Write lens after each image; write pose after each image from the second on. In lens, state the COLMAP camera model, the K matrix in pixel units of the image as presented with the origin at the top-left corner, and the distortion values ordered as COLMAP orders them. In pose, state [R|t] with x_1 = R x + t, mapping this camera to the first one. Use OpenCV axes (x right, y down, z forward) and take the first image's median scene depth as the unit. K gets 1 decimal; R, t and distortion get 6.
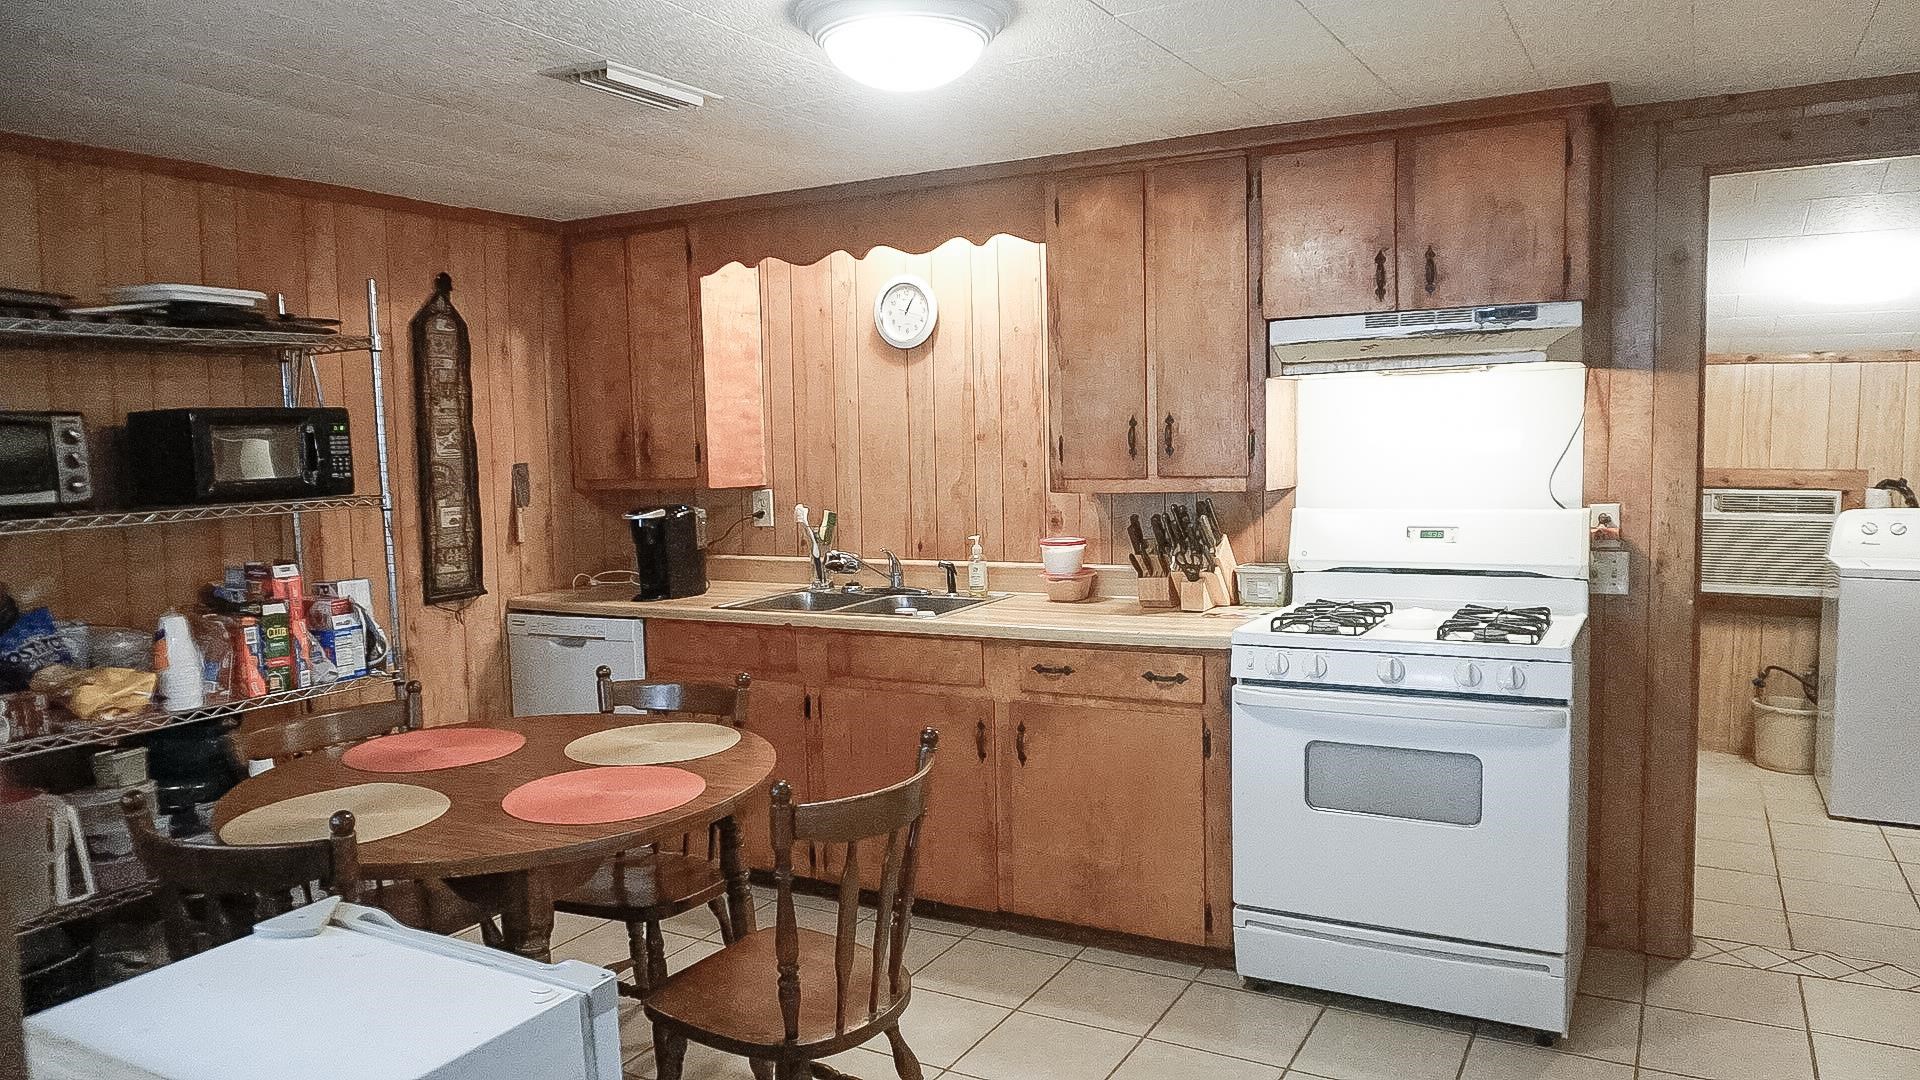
lens RADIAL K [[1281.4, 0, 959.9], [0, 1281.4, 541.2], [0, 0, 1]] dist [-0.040887, 0.036054]
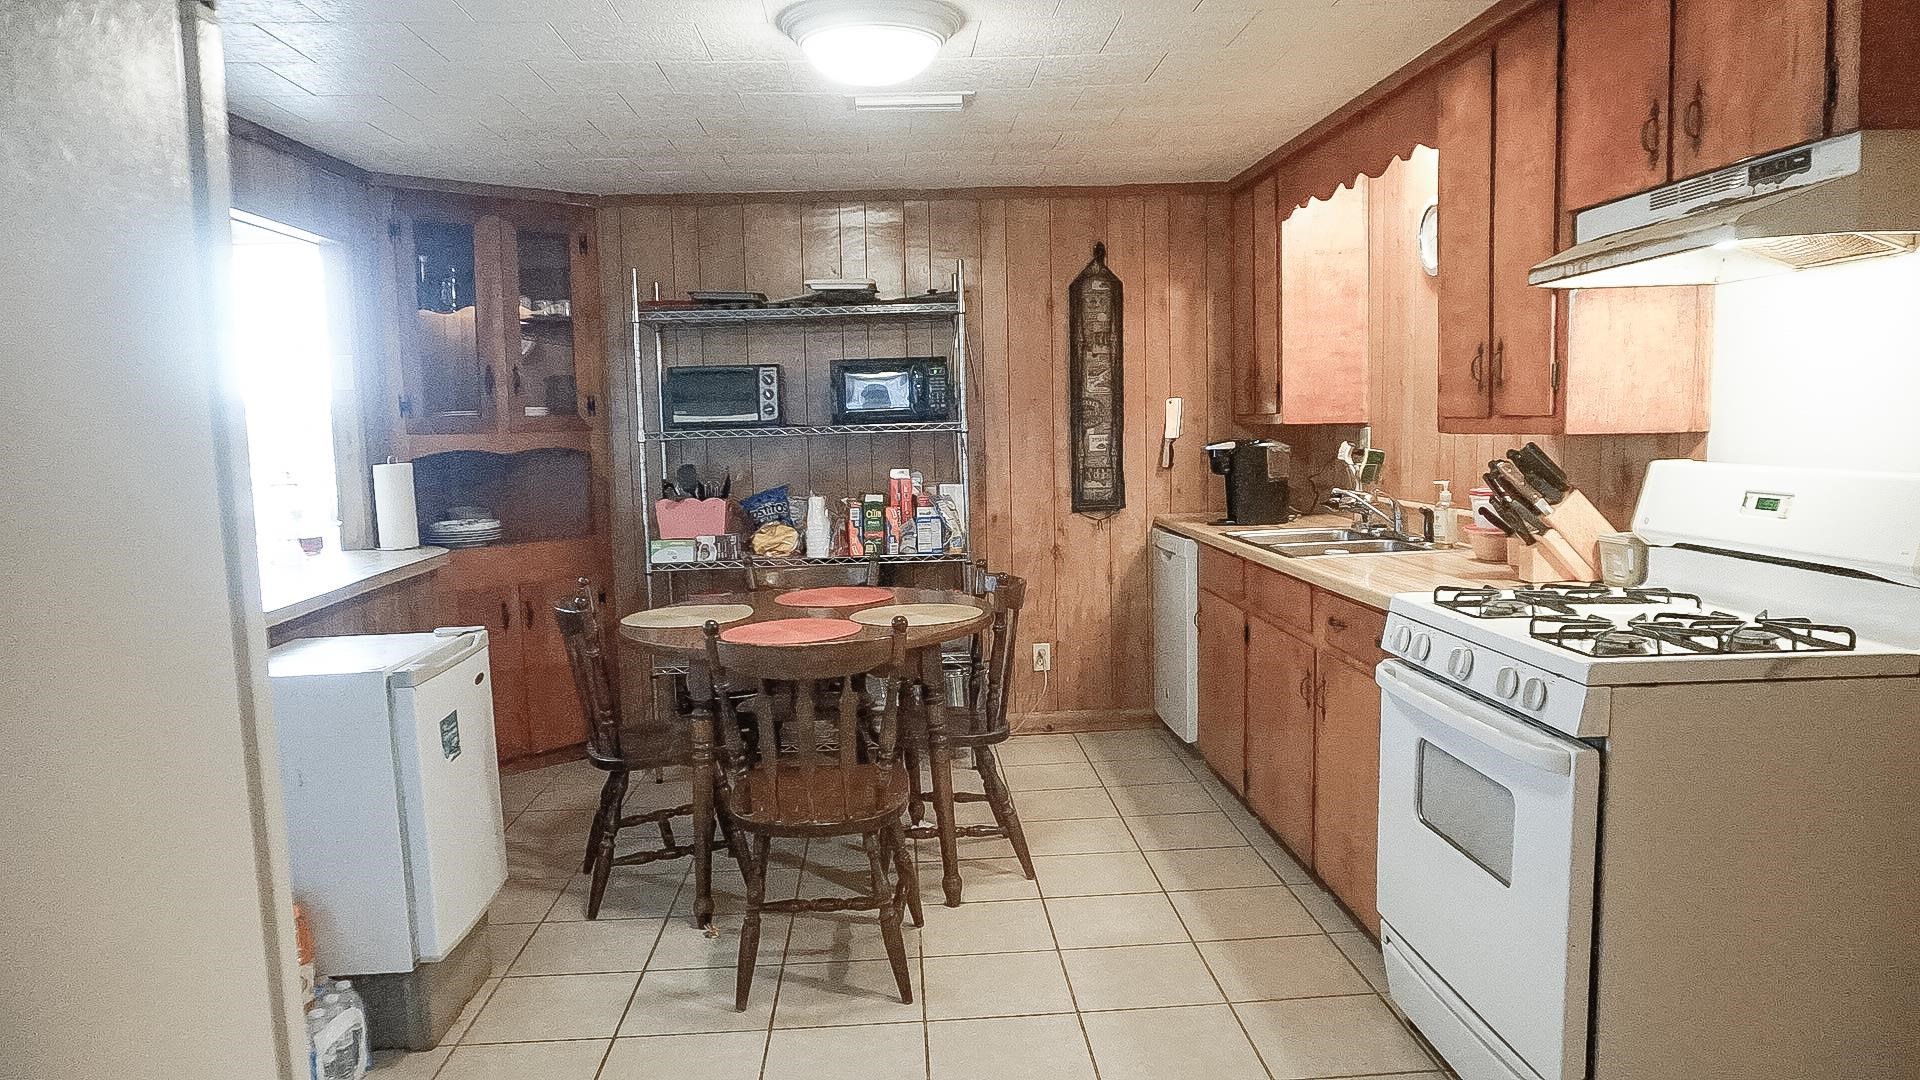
lens RADIAL K [[1281.4, 0, 967.0], [0, 1281.4, 547.7], [0, 0, 1]] dist [-0.040887, 0.036054]
pose [[0.540711, 0.097940, -0.835488, 0.583904], [-0.056323, 0.995186, 0.080209, -0.010350], [0.839321, 0.003687, 0.543624, 0.229737]]
